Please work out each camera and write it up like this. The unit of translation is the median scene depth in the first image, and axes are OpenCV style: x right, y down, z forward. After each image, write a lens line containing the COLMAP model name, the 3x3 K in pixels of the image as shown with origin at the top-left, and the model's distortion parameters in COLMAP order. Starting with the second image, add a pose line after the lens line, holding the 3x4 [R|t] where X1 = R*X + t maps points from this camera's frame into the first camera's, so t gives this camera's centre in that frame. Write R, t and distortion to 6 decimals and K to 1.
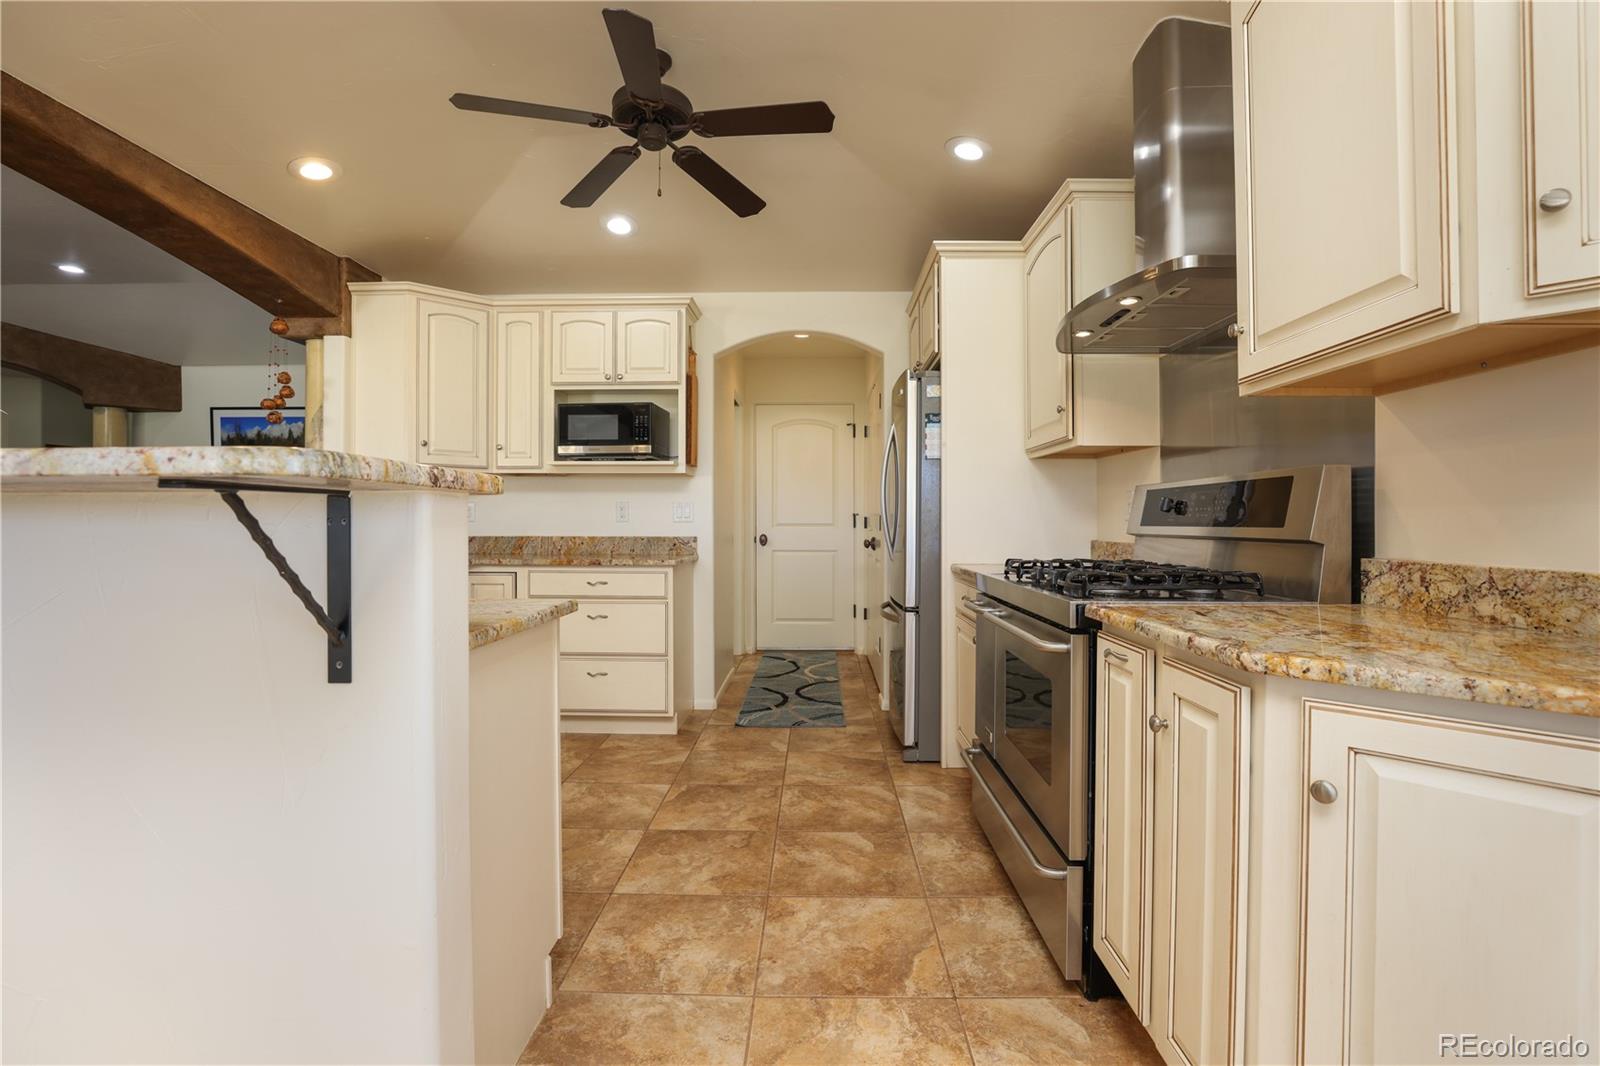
lens RADIAL K [[733.3, 0, 801.4], [0, 733.3, 528.1], [0, 0, 1]] dist [-0.029502, 0.000307]
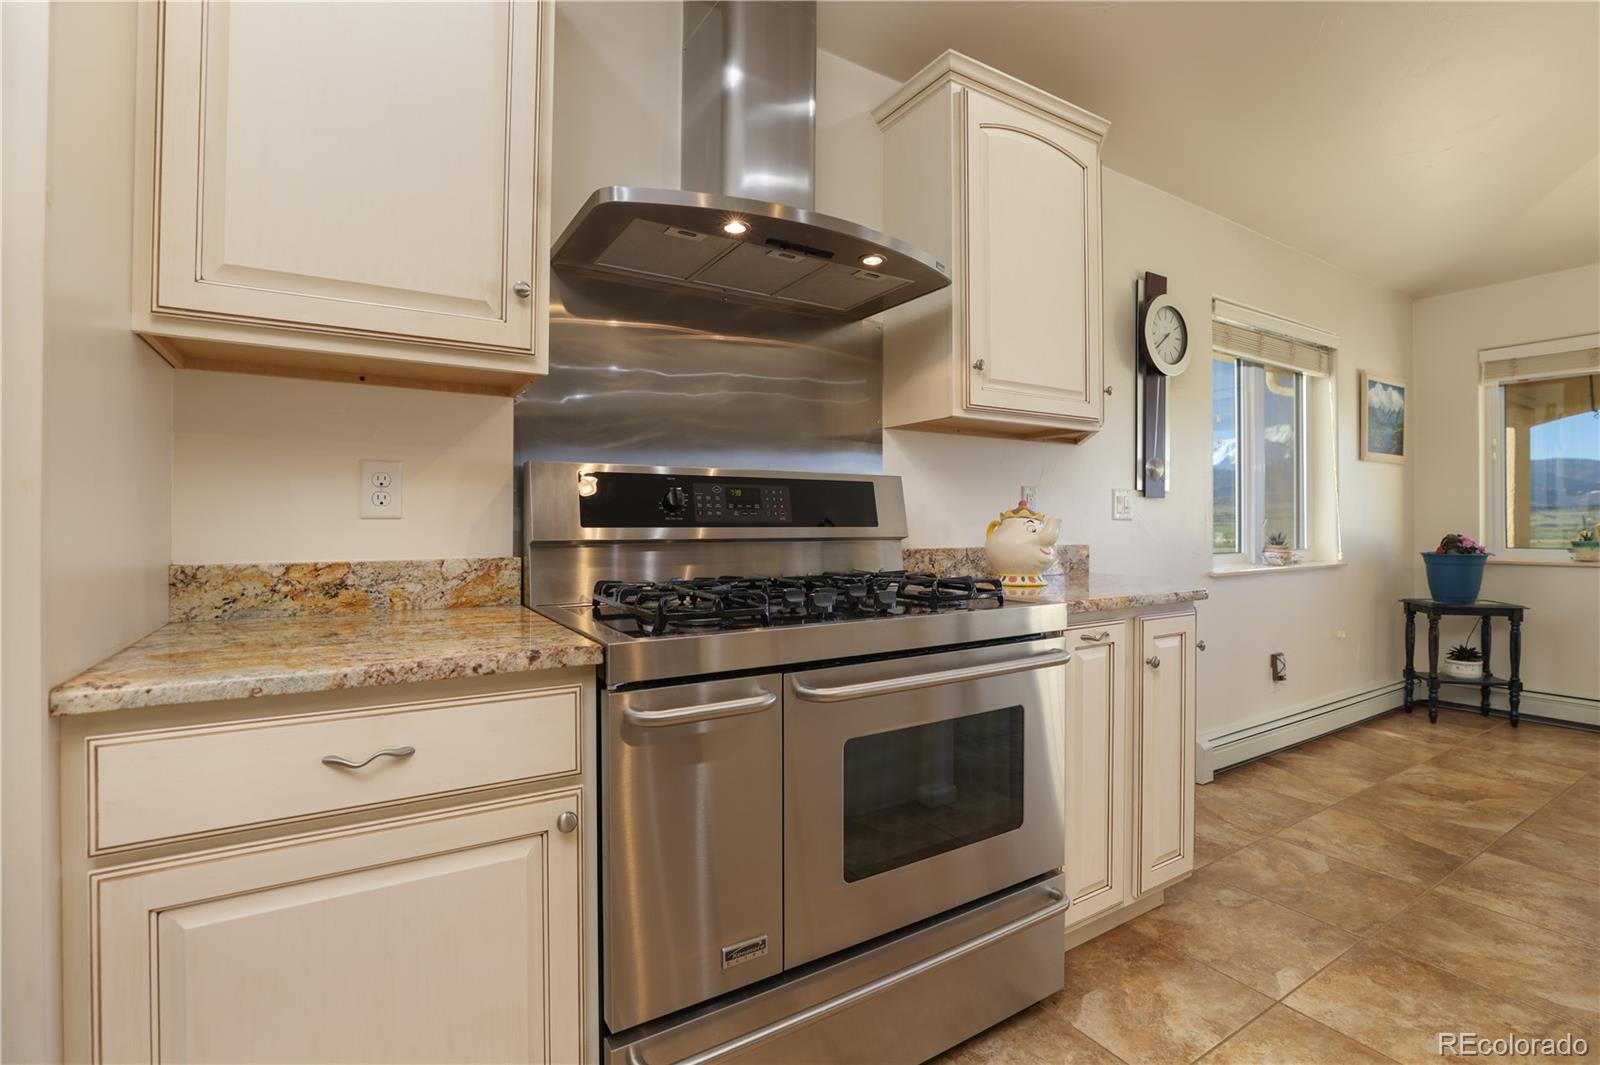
lens RADIAL K [[733.3, 0, 799.0], [0, 733.3, 523.5], [0, 0, 1]] dist [-0.029502, 0.000307]
pose [[-0.556529, -0.000667, 0.830828, -0.252881], [0.004392, 0.999983, 0.003745, -0.011369], [-0.830816, 0.005733, -0.556517, 2.067134]]
